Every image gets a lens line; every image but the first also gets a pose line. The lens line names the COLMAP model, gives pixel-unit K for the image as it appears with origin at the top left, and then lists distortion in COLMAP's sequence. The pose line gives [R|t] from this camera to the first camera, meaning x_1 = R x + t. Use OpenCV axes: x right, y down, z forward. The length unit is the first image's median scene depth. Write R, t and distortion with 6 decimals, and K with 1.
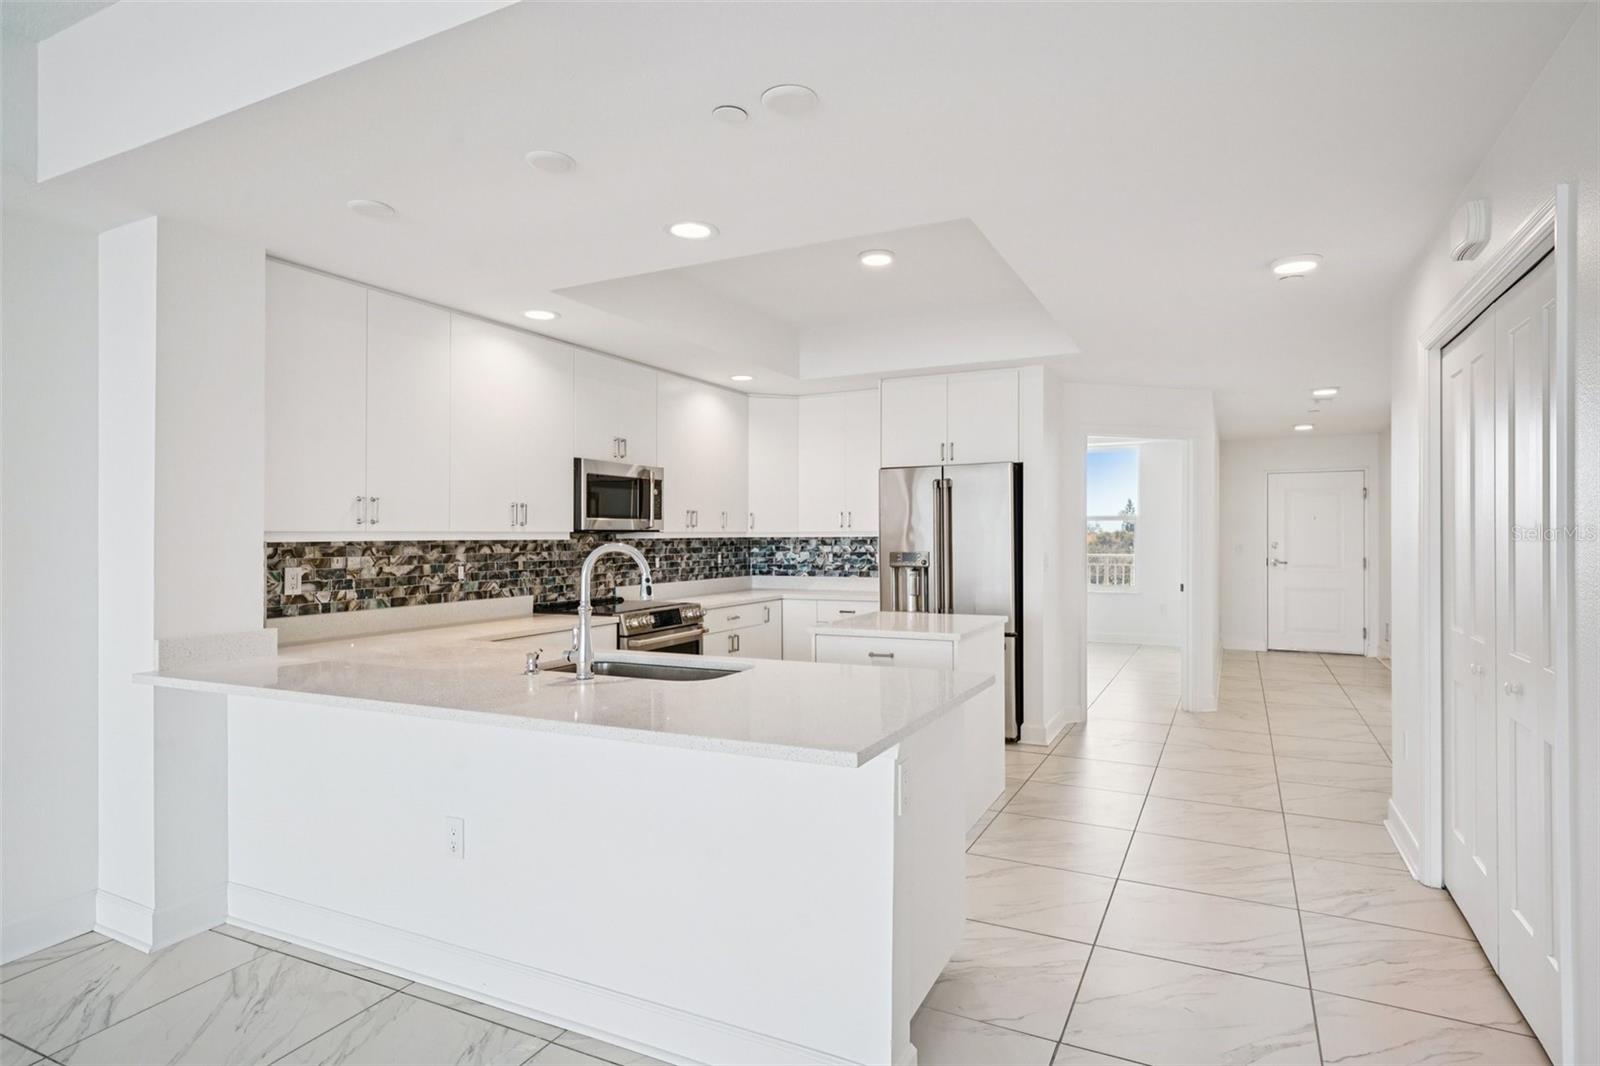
lens RADIAL K [[890.6, 0, 799.1], [0, 890.6, 533.8], [0, 0, 1]] dist [0.005051, 0.000431]
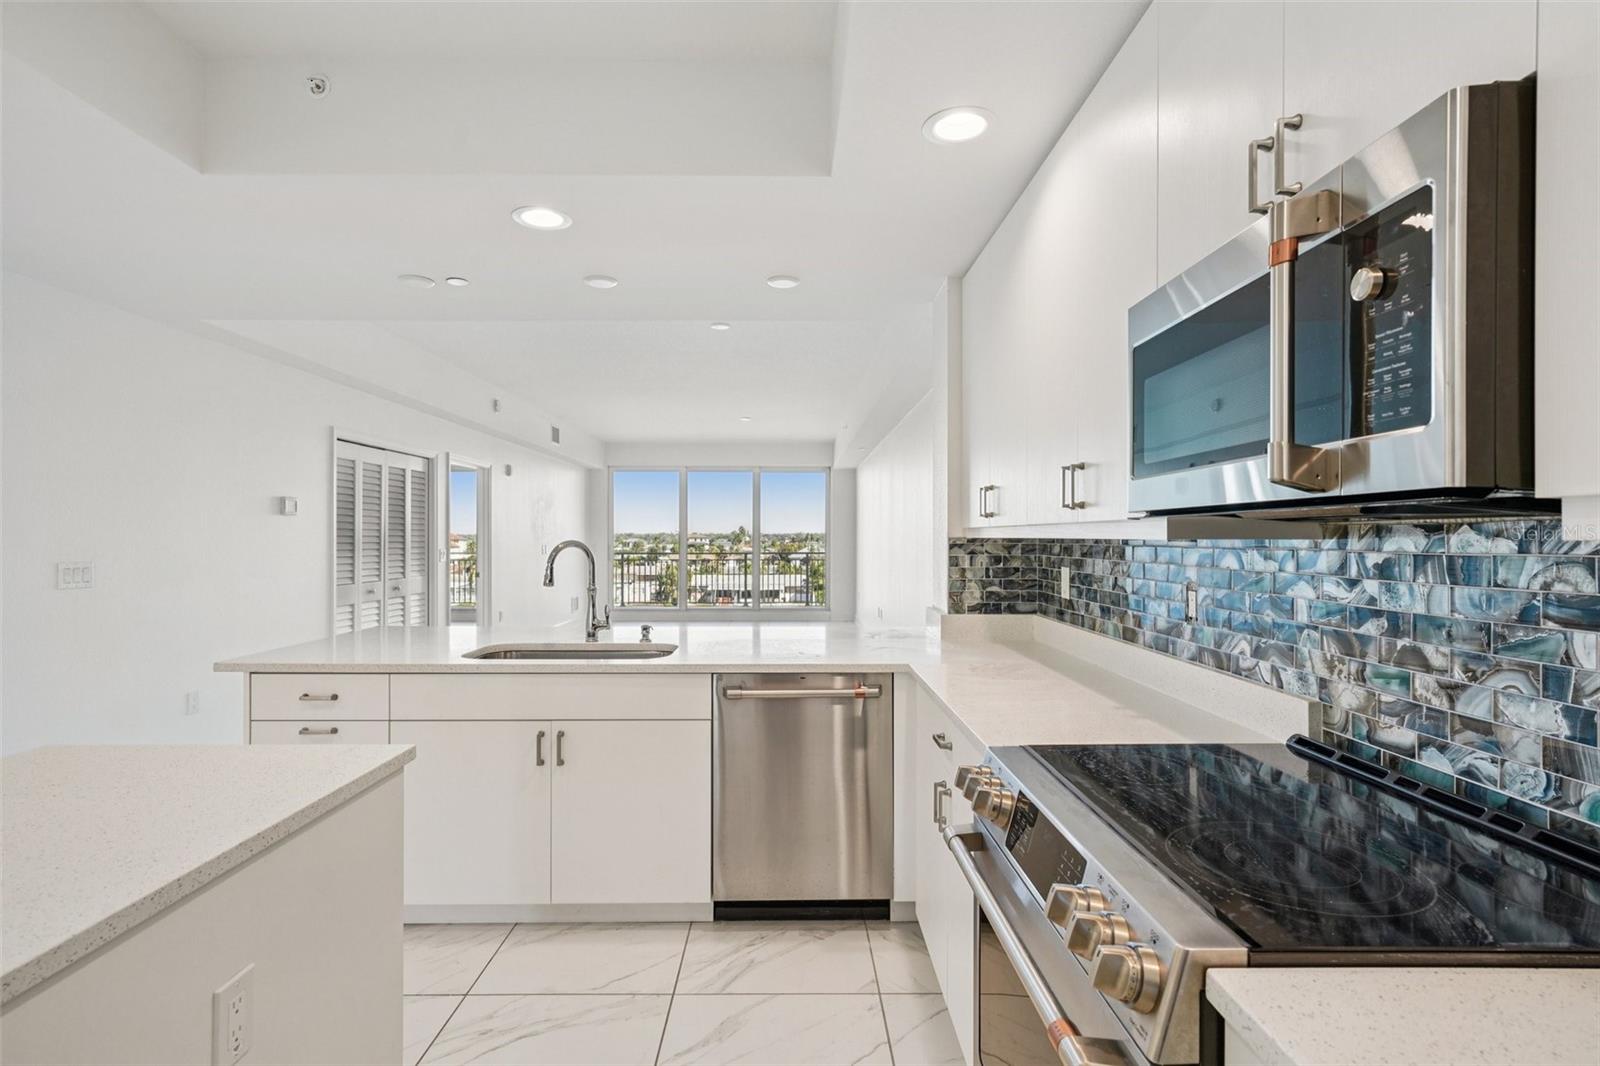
lens RADIAL K [[773.0, 0, 787.0], [0, 773.0, 542.1], [0, 0, 1]] dist [-0.000073, 0.003330]
pose [[-0.892814, 0.002134, -0.450421, 0.015625], [-0.001335, 0.999972, 0.007384, 0.005866], [0.450425, 0.007194, -0.892786, 1.193490]]
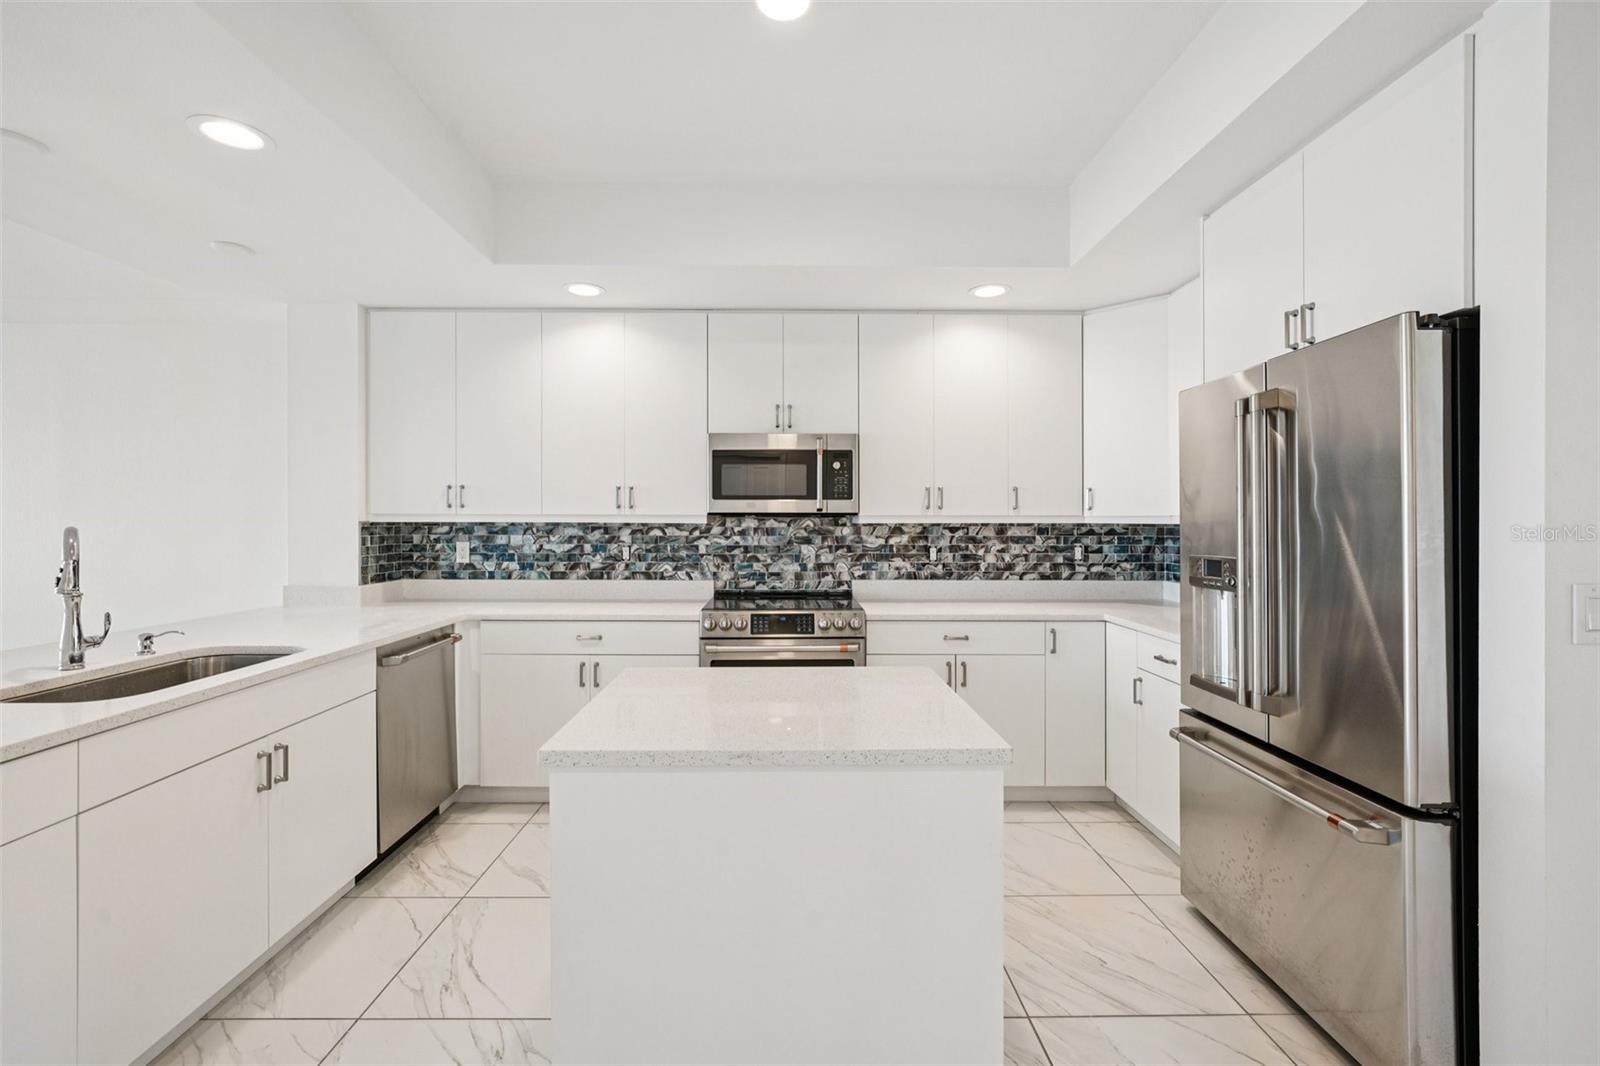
lens RADIAL K [[672.0, 0, 790.1], [0, 672.0, 517.3], [0, 0, 1]] dist [-0.021073, 0.000367]
pose [[0.442774, -0.004141, -0.896624, 0.397202], [-0.003660, 0.999973, -0.006426, 0.004994], [0.896626, 0.006127, 0.442747, 0.763304]]
